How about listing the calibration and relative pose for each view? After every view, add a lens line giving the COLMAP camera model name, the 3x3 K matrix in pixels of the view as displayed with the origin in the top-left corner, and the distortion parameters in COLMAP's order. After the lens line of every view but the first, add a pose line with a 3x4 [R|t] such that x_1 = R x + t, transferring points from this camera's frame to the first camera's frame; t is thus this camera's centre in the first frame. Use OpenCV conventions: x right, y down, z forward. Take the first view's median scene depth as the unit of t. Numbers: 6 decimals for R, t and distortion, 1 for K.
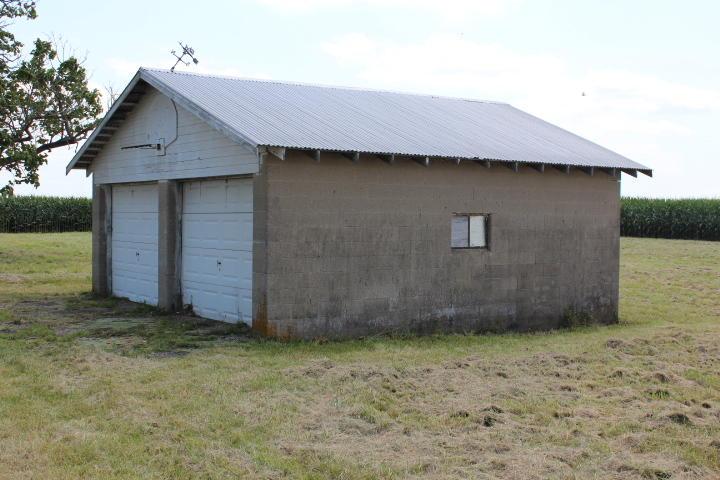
lens RADIAL K [[895.9, 0, 360.0], [0, 895.9, 240.0], [0, 0, 1]] dist [0.004631, -0.366613]
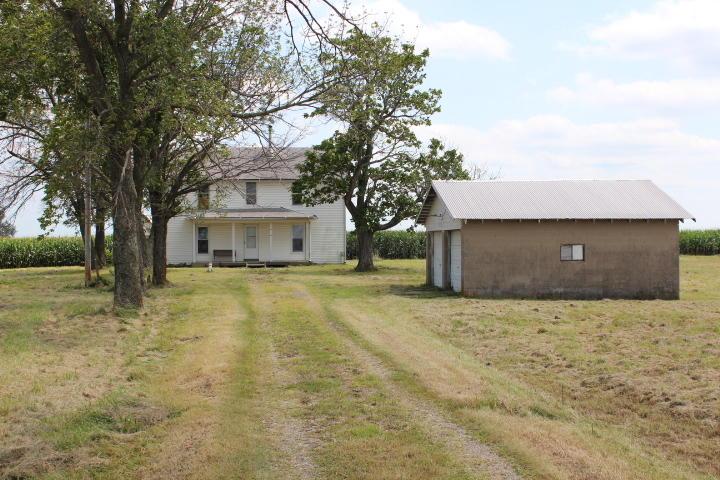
lens RADIAL K [[606.2, 0, 360.0], [0, 606.2, 240.0], [0, 0, 1]] dist [0.000714, -0.000062]
pose [[0.889378, -0.019438, -0.456760, 0.313072], [0.000819, 0.999162, -0.040926, 0.017933], [0.457173, 0.036024, 0.888648, -0.476163]]
